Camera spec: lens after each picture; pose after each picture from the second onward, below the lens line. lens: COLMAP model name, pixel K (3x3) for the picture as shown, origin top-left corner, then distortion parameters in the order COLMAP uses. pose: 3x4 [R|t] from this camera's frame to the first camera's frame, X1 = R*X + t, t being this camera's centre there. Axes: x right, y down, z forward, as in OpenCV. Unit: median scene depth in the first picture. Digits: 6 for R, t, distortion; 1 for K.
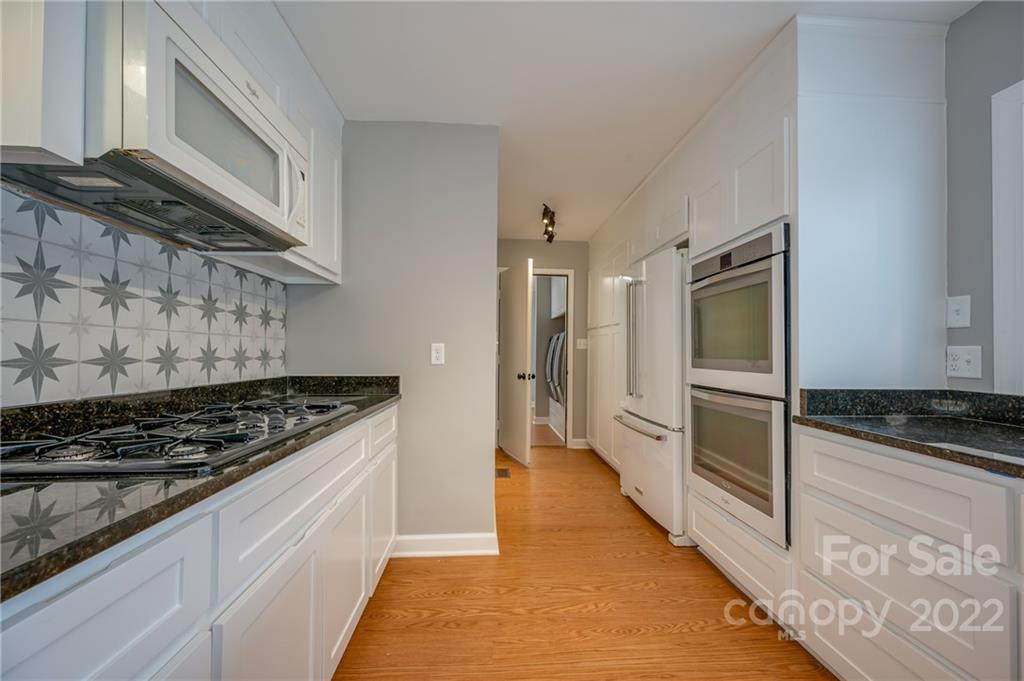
lens RADIAL K [[403.1, 0, 513.7], [0, 403.1, 348.2], [0, 0, 1]] dist [0.000642, 0.000092]
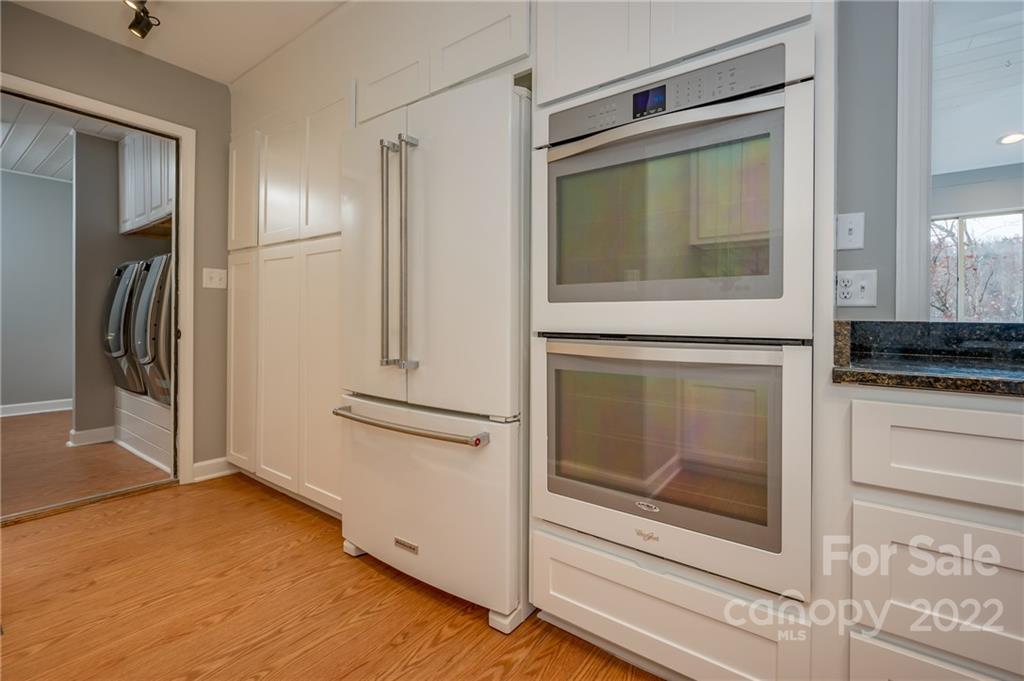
lens RADIAL K [[383.9, 0, 495.1], [0, 383.9, 326.3], [0, 0, 1]] dist [-0.001023, -0.000027]
pose [[0.603169, -0.009059, 0.797562, -0.016136], [-0.008655, 0.999802, 0.017901, 0.066730], [-0.797566, -0.017700, 0.602972, 0.688668]]
